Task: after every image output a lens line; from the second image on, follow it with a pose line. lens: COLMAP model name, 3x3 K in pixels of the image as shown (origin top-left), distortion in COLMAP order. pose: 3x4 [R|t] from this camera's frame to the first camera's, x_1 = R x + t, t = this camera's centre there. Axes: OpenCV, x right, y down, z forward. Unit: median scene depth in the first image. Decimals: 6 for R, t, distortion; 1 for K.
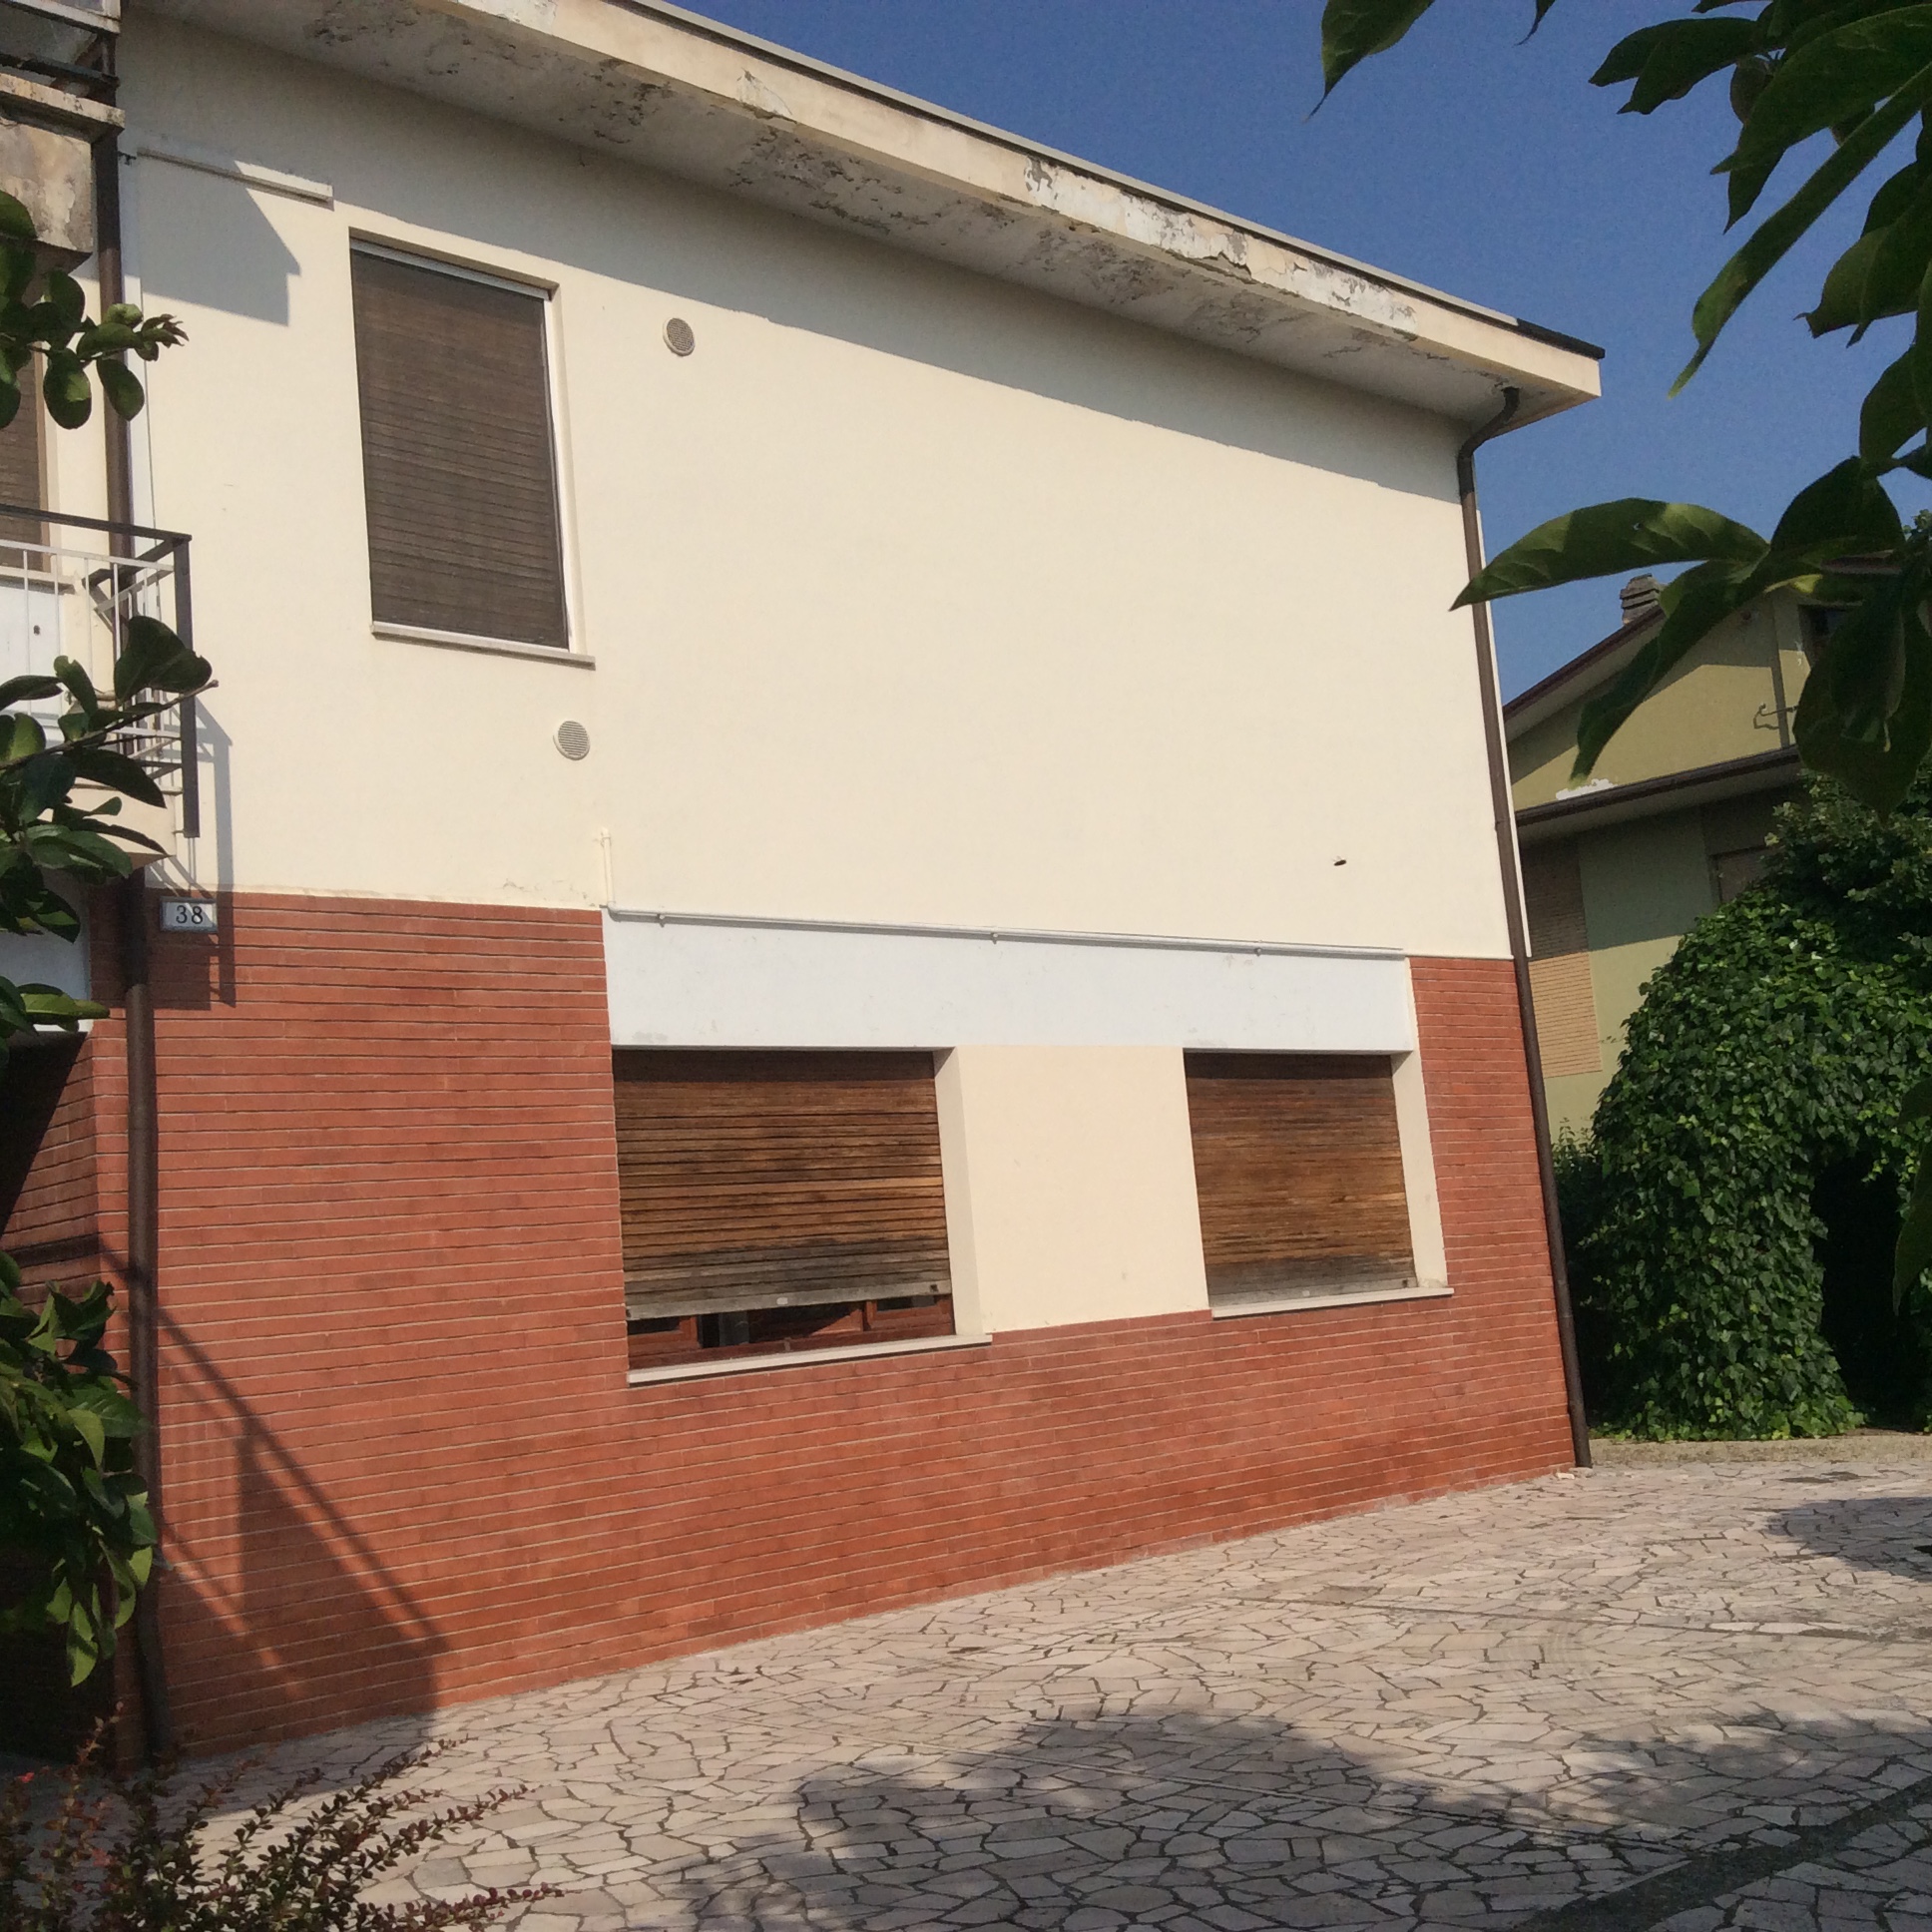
lens RADIAL K [[2356.6, 0, 966.7], [0, 2356.6, 963.6], [0, 0, 1]] dist [0.075956, 0.000000]
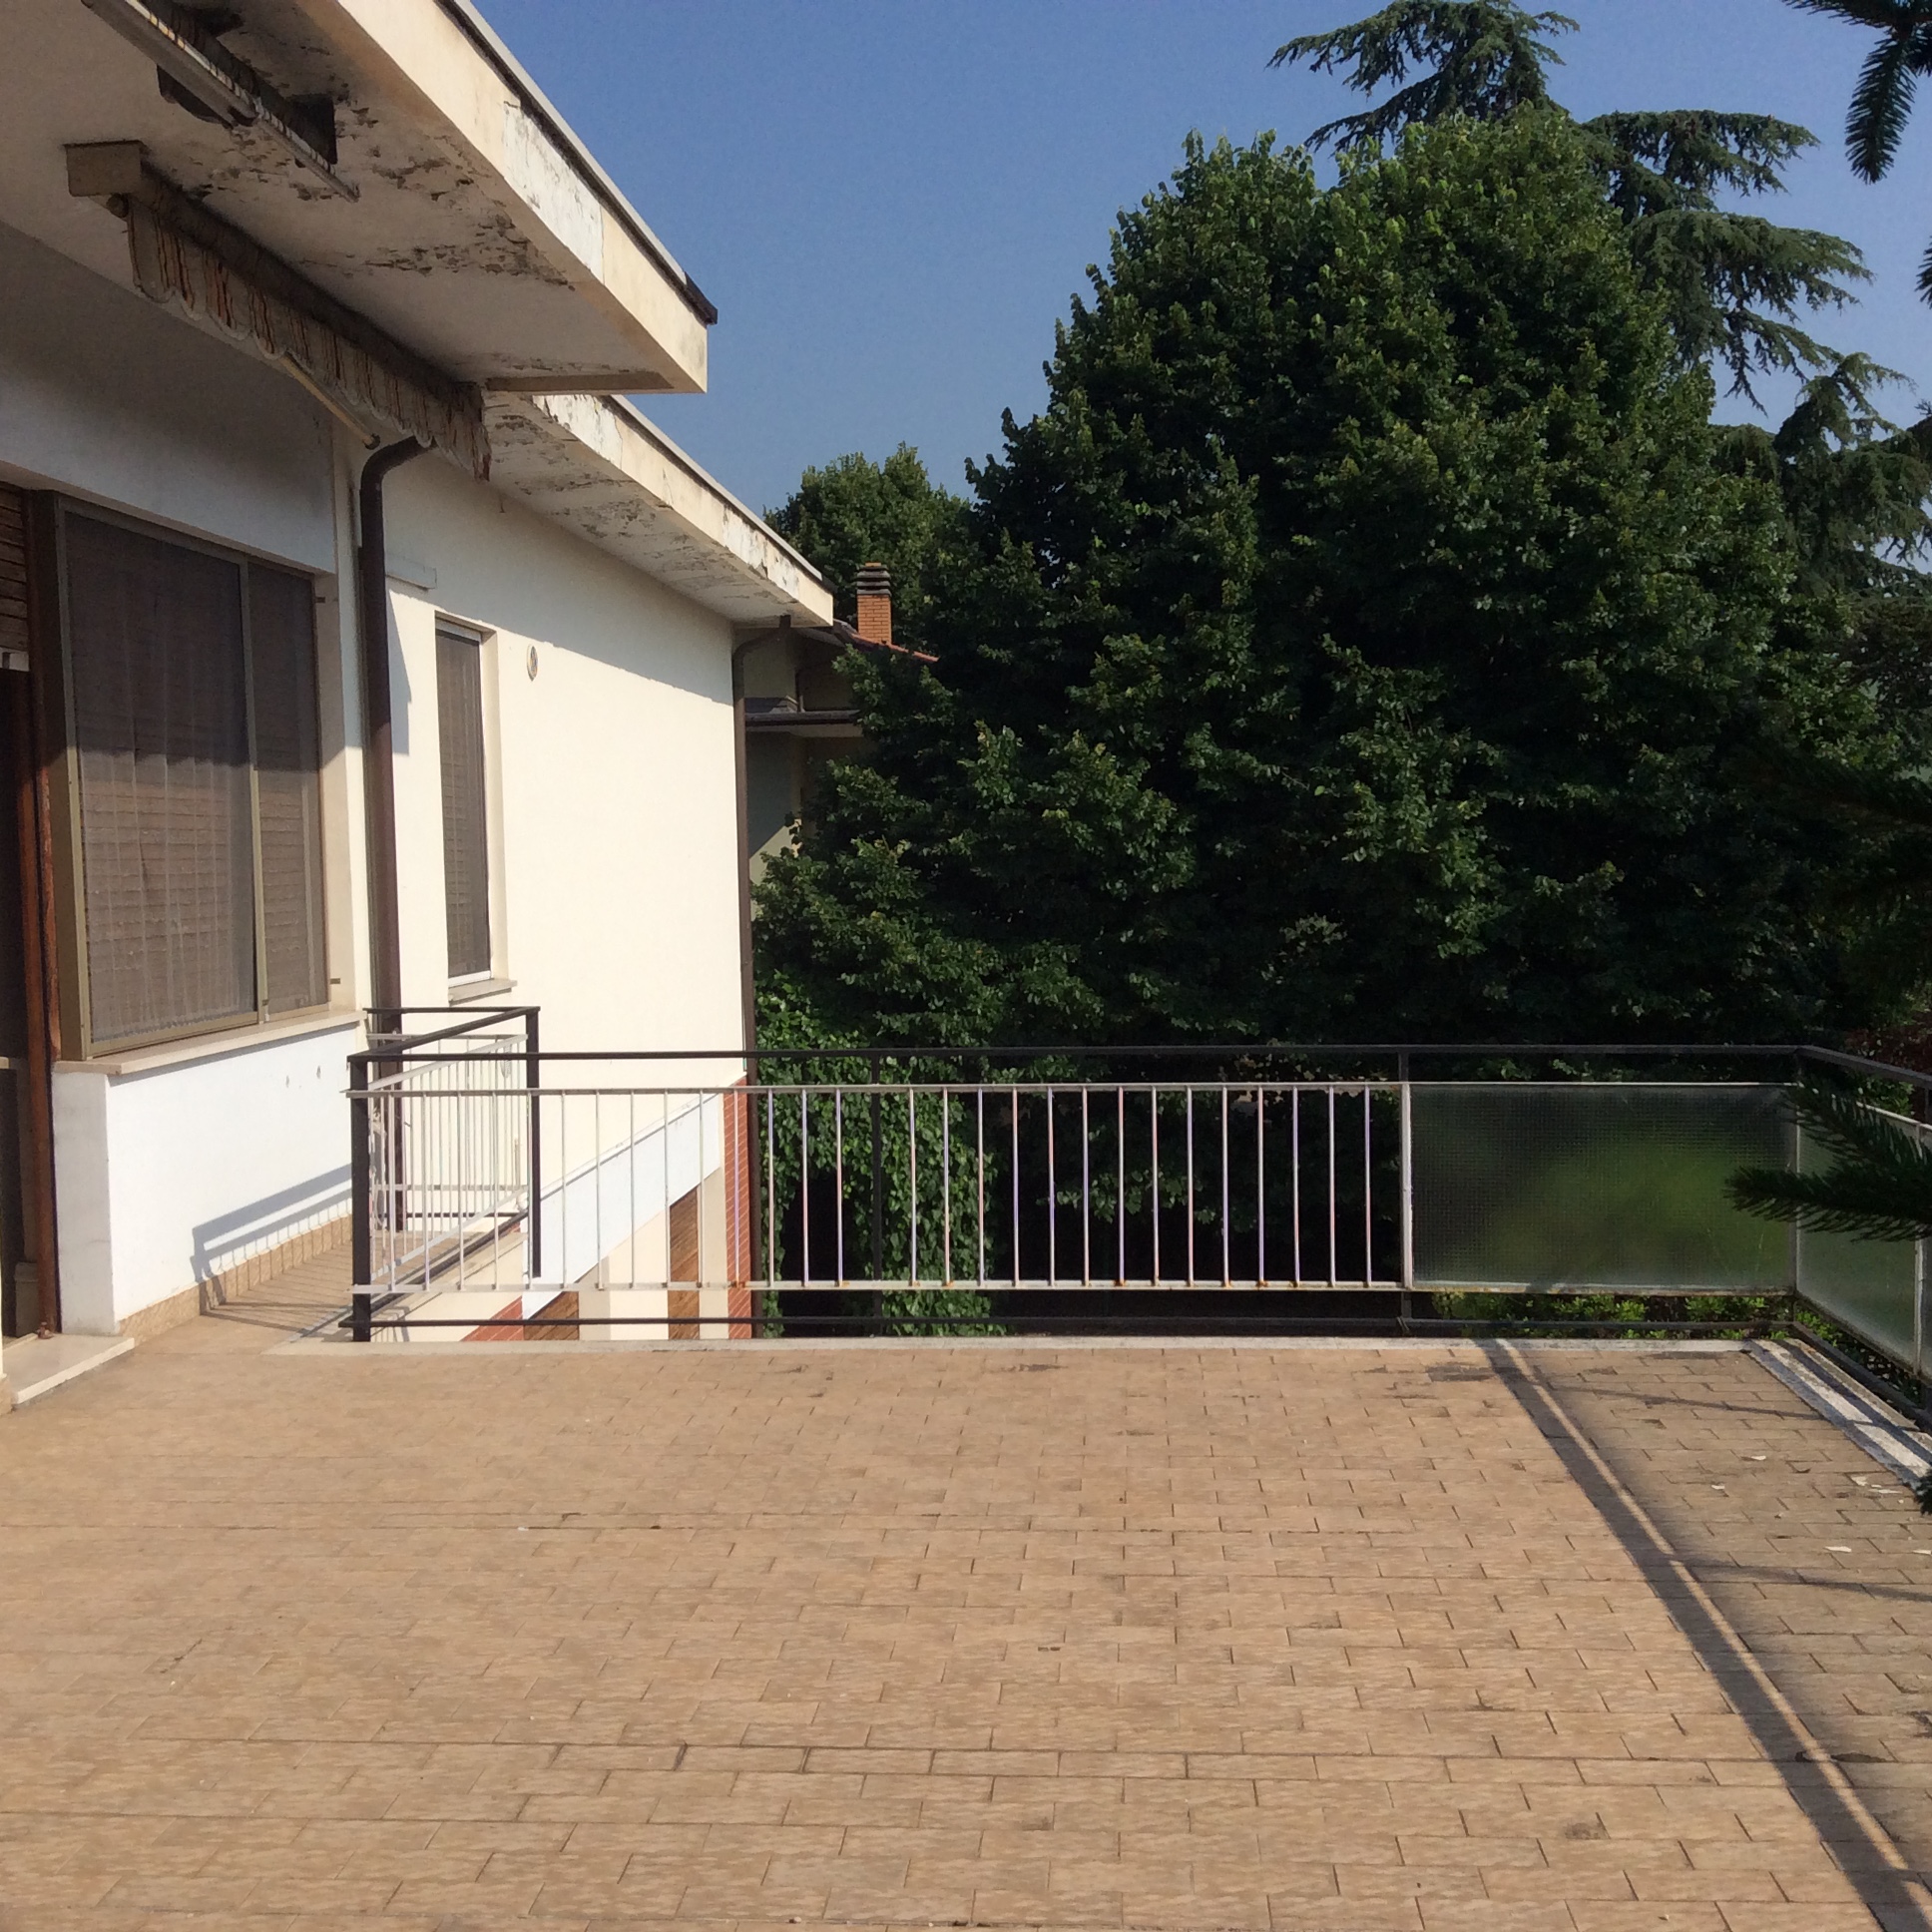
lens RADIAL K [[2356.6, 0, 965.7], [0, 2356.6, 965.6], [0, 0, 1]] dist [0.075956, 0.000000]
pose [[0.721395, 0.031449, 0.691809, -0.481223], [-0.128410, 0.987720, 0.089001, -0.161034], [-0.680514, -0.153040, 0.716575, 0.025160]]
